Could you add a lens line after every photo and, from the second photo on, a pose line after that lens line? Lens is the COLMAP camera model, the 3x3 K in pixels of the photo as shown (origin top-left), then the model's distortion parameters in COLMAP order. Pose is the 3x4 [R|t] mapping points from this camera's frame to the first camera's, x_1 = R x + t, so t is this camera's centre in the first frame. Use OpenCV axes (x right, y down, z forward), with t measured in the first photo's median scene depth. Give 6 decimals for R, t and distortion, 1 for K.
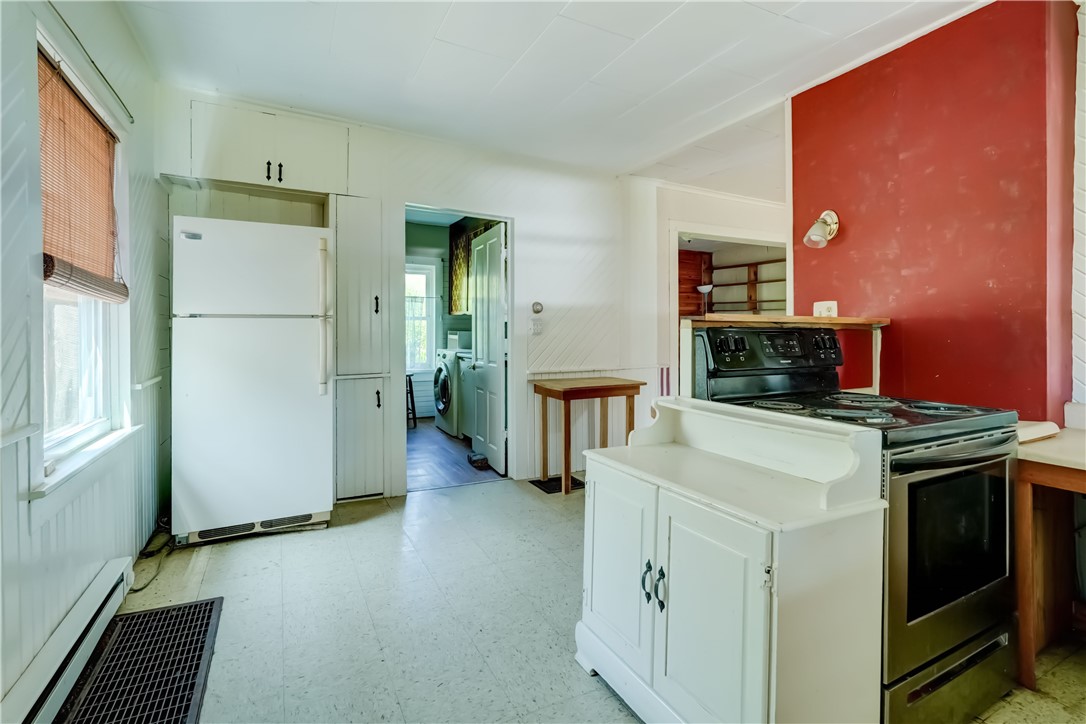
lens RADIAL K [[507.6, 0, 542.4], [0, 507.6, 329.9], [0, 0, 1]] dist [-0.002248, 0.000634]
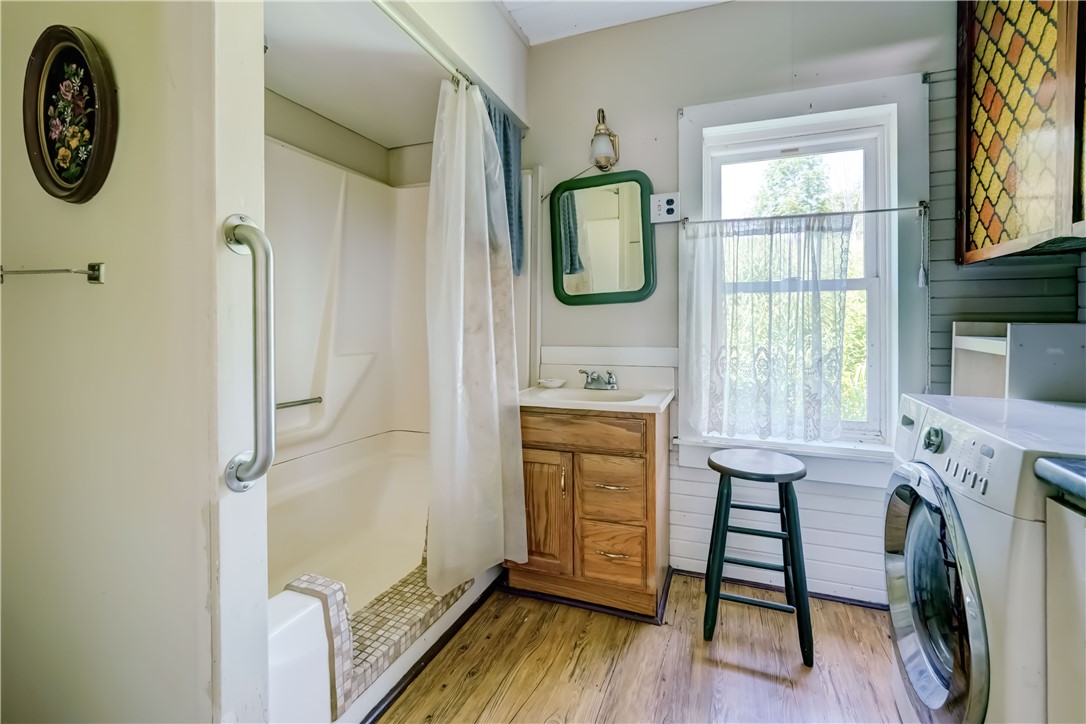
lens RADIAL K [[507.6, 0, 542.4], [0, 507.6, 329.9], [0, 0, 1]] dist [-0.002248, 0.000634]
pose [[0.660480, -0.001676, -0.750841, -0.125063], [0.002980, 0.999995, 0.000389, 0.005471], [0.750837, -0.002494, 0.660482, 0.643409]]
